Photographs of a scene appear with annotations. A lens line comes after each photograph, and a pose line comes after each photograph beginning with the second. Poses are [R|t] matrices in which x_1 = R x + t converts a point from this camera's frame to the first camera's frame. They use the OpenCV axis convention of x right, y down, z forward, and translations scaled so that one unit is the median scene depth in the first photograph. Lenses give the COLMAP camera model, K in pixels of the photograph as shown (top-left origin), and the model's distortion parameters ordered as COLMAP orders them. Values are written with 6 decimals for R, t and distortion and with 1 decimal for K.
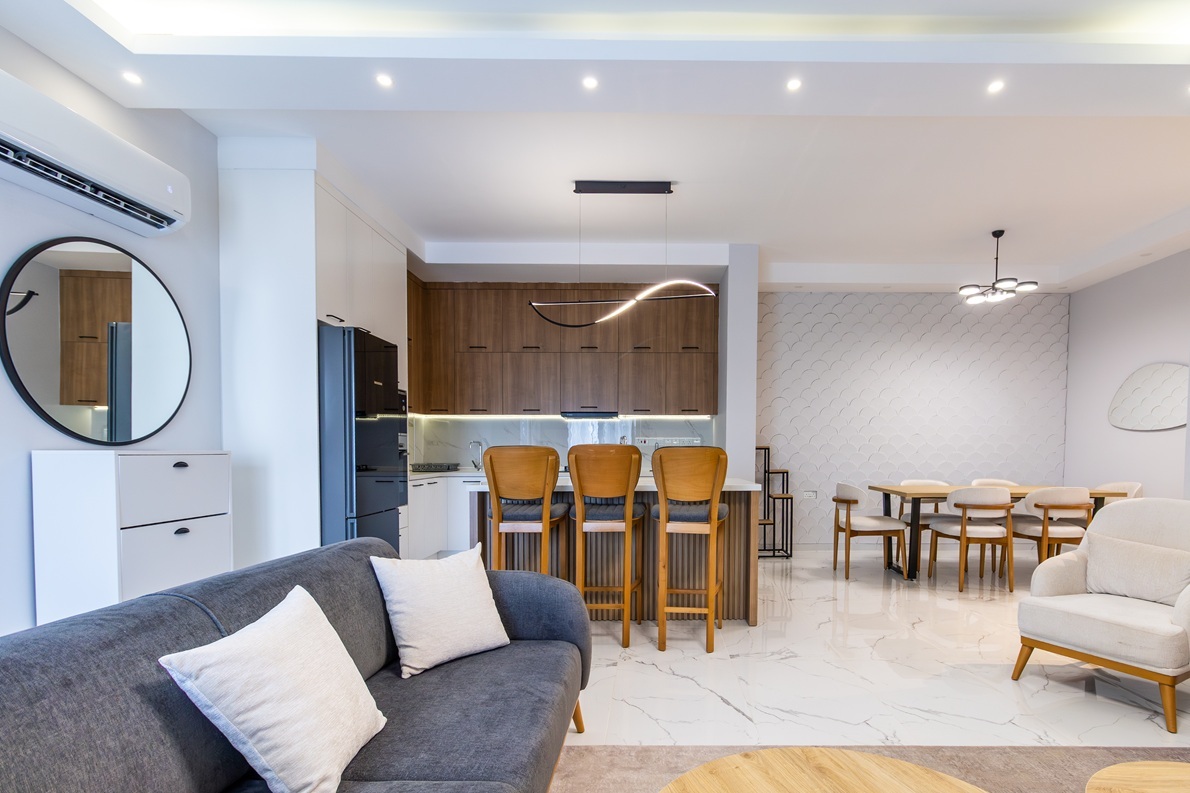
lens RADIAL K [[581.5, 0, 645.7], [0, 581.5, 470.6], [0, 0, 1]] dist [-0.001179, -0.000666]
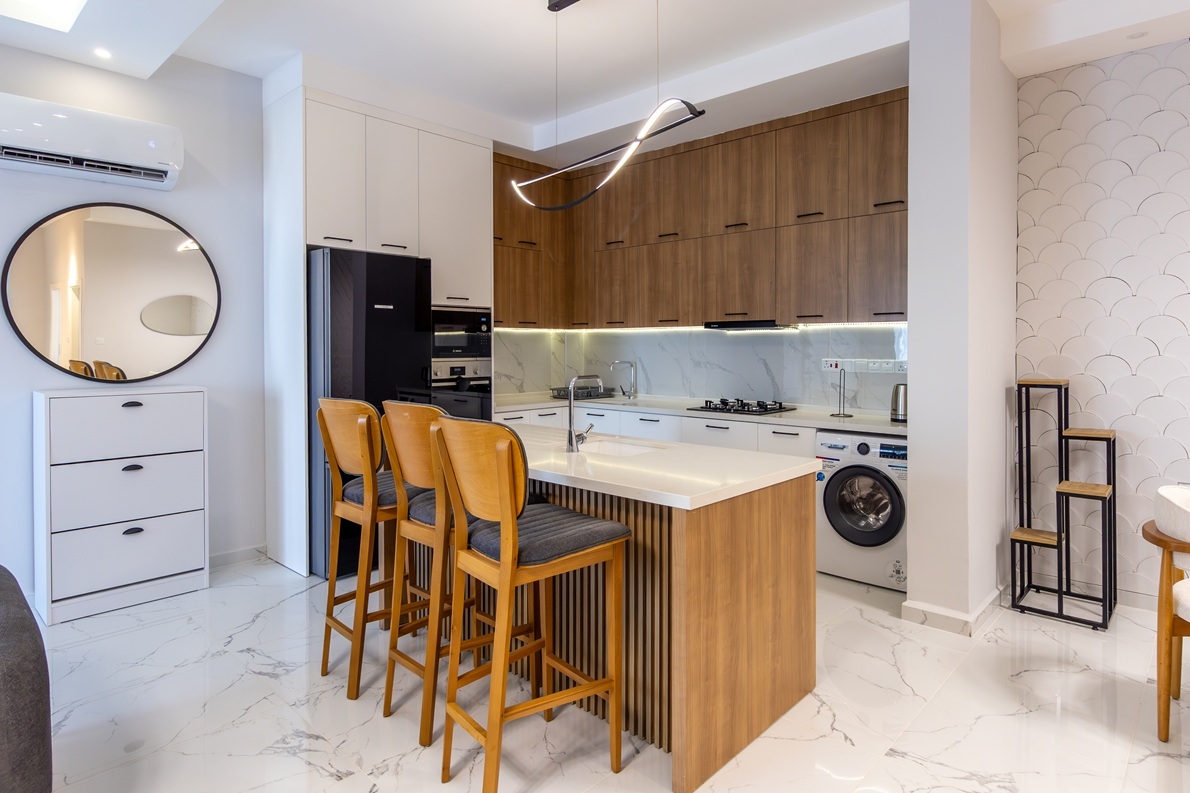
lens RADIAL K [[667.1, 0, 608.5], [0, 667.1, 348.3], [0, 0, 1]] dist [-0.001127, 0.000505]
pose [[0.730085, 0.000801, -0.683355, 0.368857], [-0.019540, 0.999615, -0.019704, -0.059663], [0.683076, 0.027738, 0.729820, 0.393594]]
